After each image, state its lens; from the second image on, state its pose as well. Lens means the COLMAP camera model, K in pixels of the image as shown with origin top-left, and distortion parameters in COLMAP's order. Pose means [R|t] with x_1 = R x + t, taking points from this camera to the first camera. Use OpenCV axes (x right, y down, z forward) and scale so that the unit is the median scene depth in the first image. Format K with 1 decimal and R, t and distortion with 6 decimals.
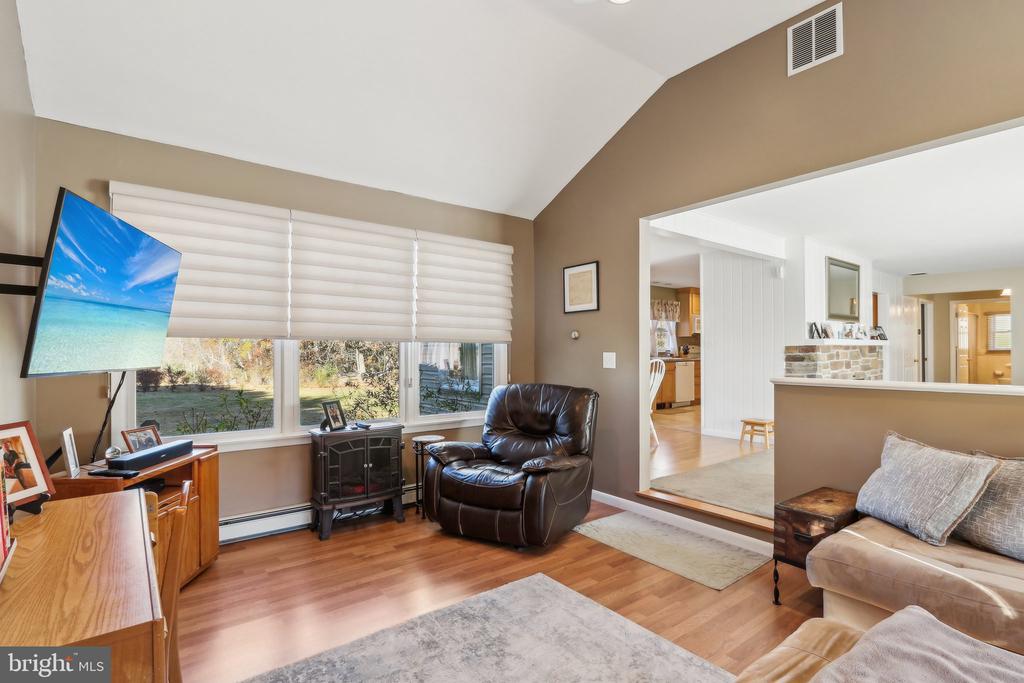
lens RADIAL K [[498.4, 0, 514.8], [0, 498.4, 347.3], [0, 0, 1]] dist [-0.019892, 0.002016]
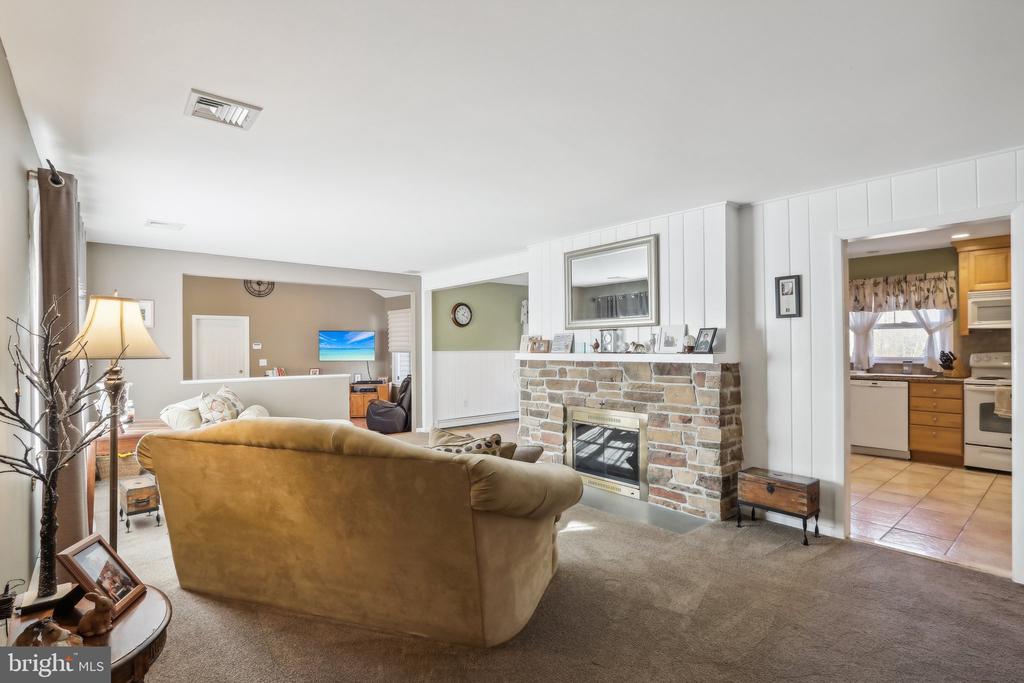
lens RADIAL K [[501.4, 0, 516.1], [0, 501.4, 340.4], [0, 0, 1]] dist [-0.011682, 0.000370]
pose [[0.042224, -0.009433, -0.999064, 0.883476], [0.013029, 0.999876, -0.008890, -0.018572], [0.999023, -0.012641, 0.042342, 0.526717]]
